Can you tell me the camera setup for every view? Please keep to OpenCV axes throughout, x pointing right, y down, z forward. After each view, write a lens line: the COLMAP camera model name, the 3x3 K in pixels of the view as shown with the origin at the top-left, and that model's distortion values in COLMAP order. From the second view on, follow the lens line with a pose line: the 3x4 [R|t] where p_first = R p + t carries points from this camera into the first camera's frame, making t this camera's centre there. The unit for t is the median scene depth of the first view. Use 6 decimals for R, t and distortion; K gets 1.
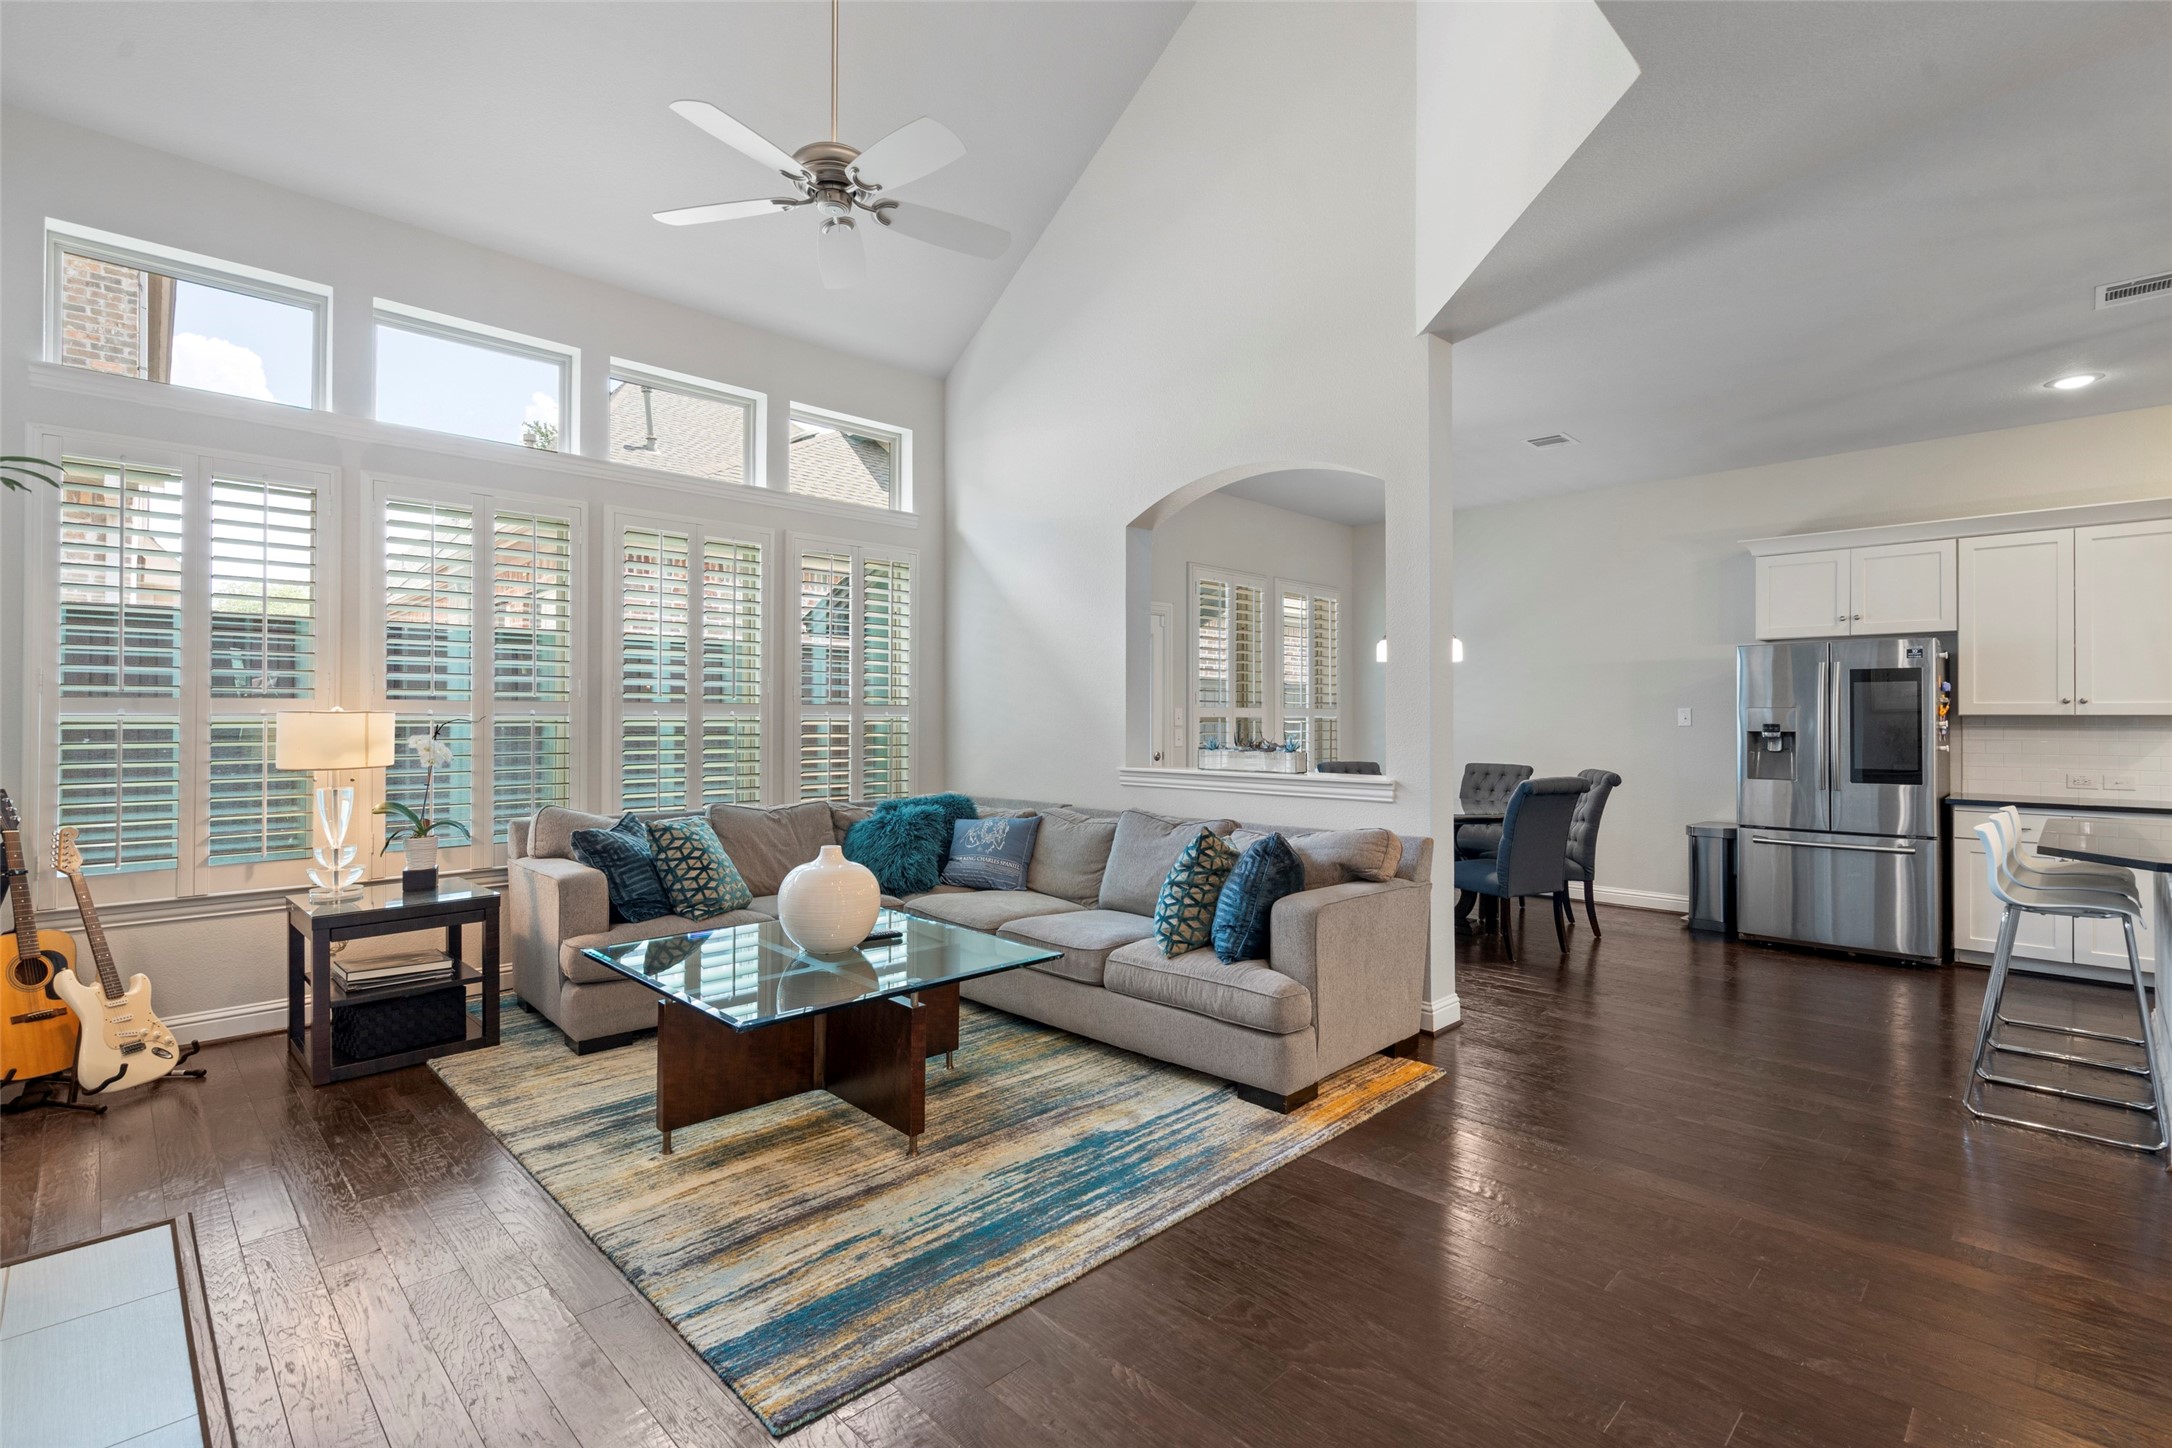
lens RADIAL K [[996.3, 0, 1085.1], [0, 996.3, 718.4], [0, 0, 1]] dist [0.001375, 0.000052]
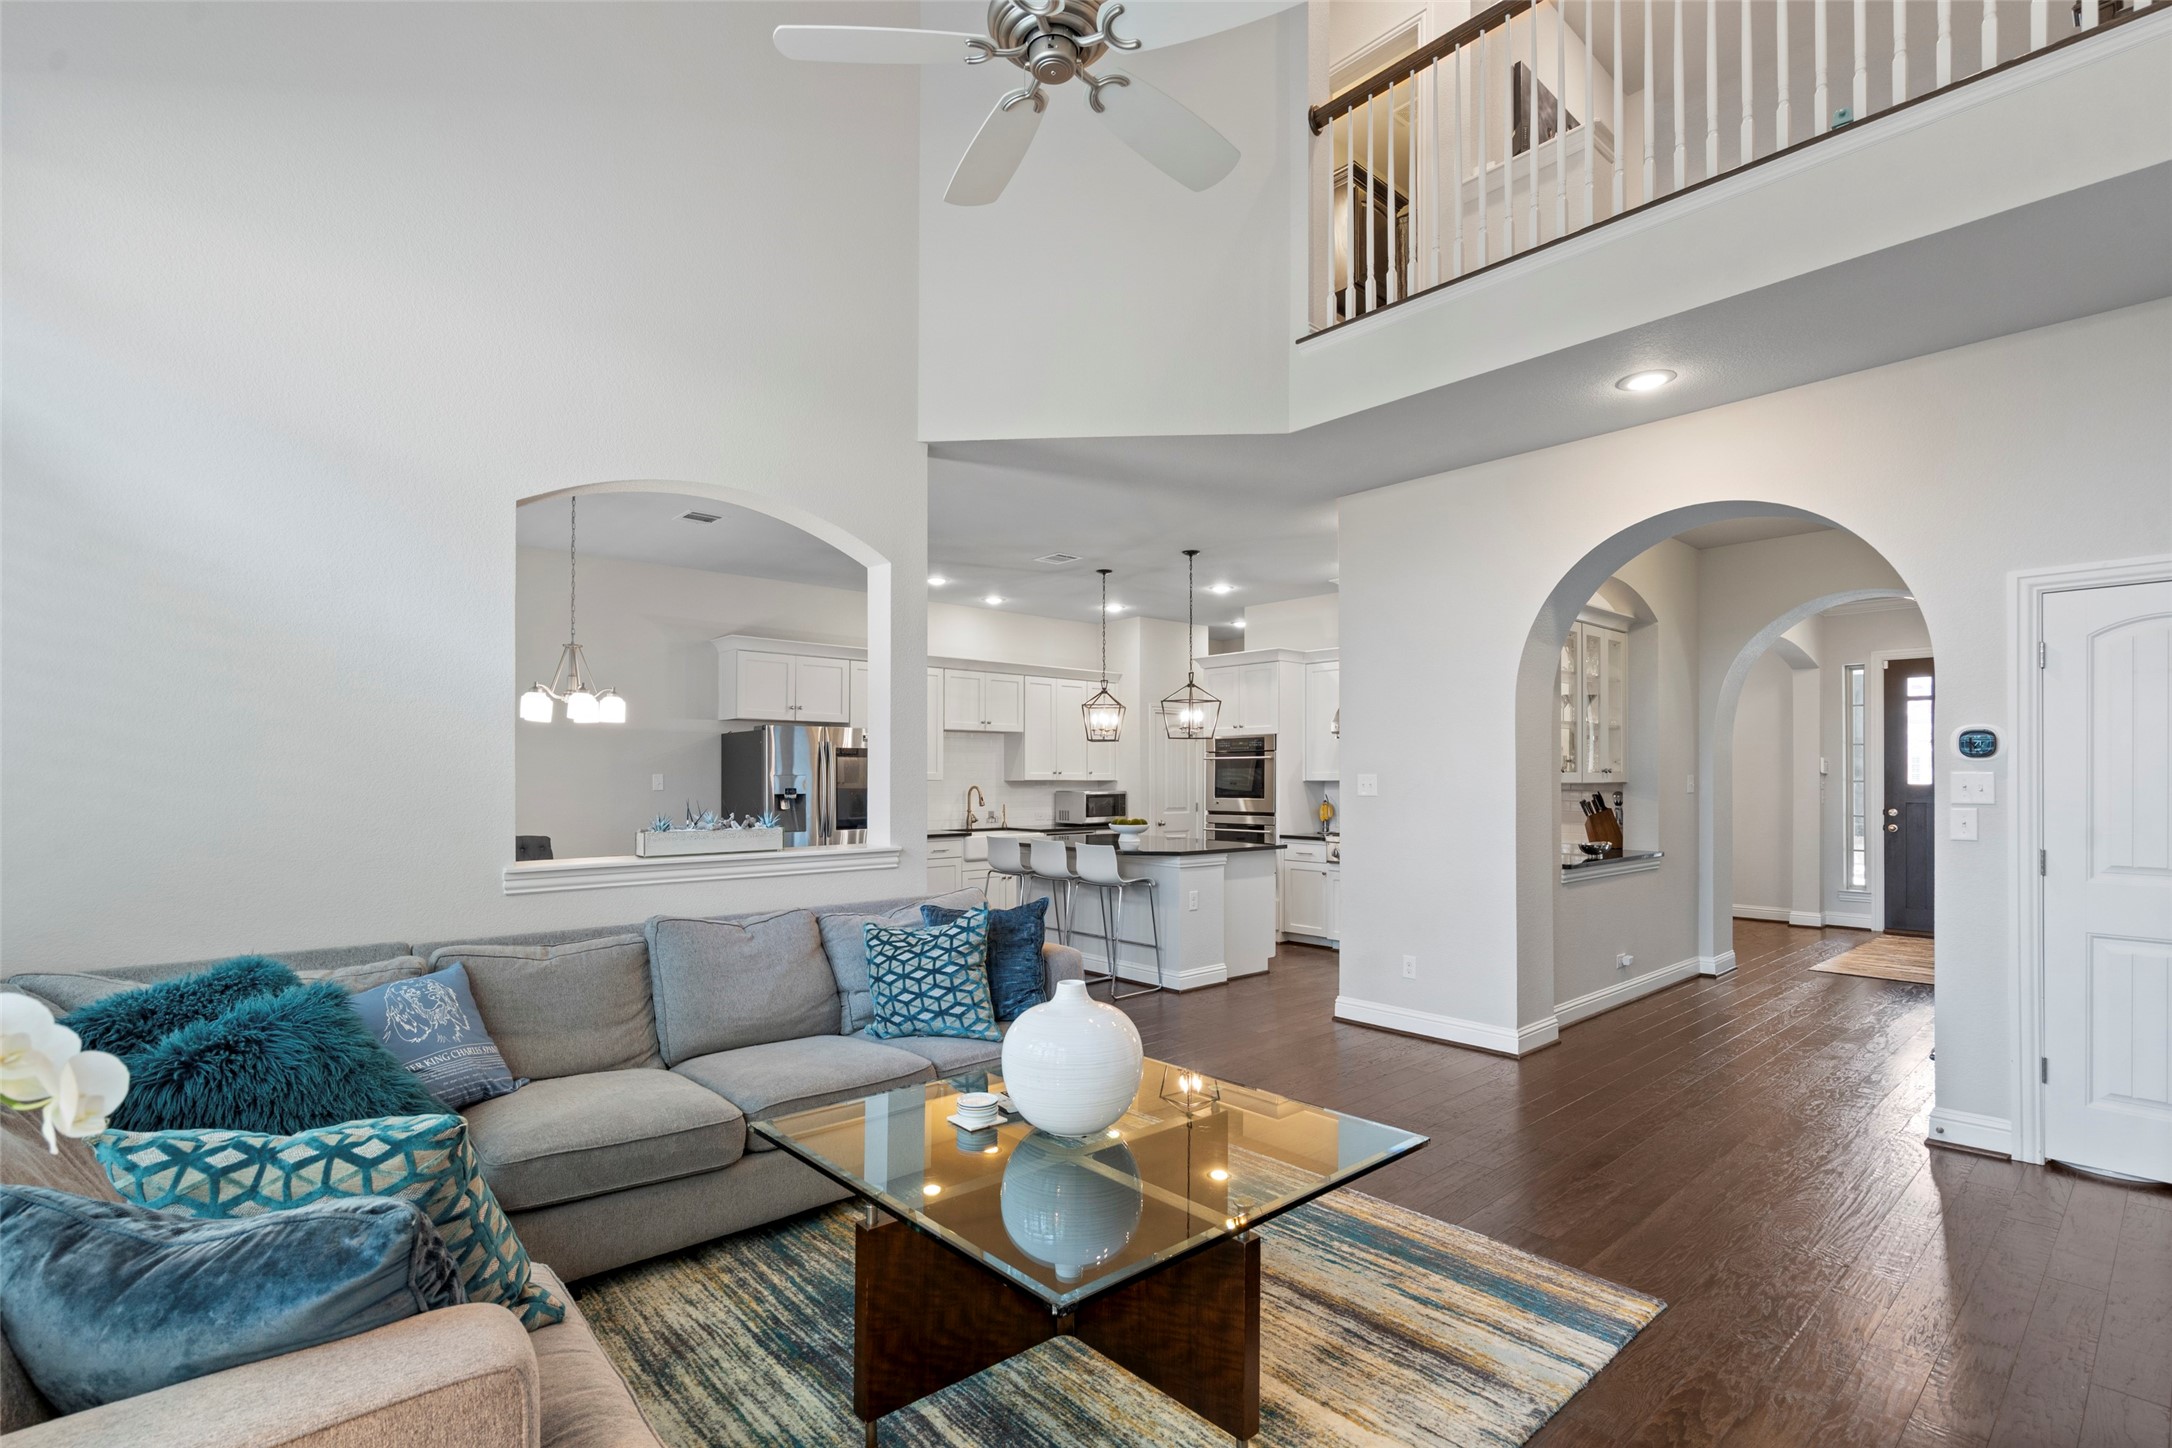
lens RADIAL K [[996.3, 0, 1064.0], [0, 996.3, 772.0], [0, 0, 1]] dist [0.001375, 0.000052]
pose [[0.061625, -0.000753, 0.998099, -1.190045], [-0.003756, 0.999992, 0.000986, -0.030788], [-0.998092, -0.003810, 0.061622, 1.181227]]
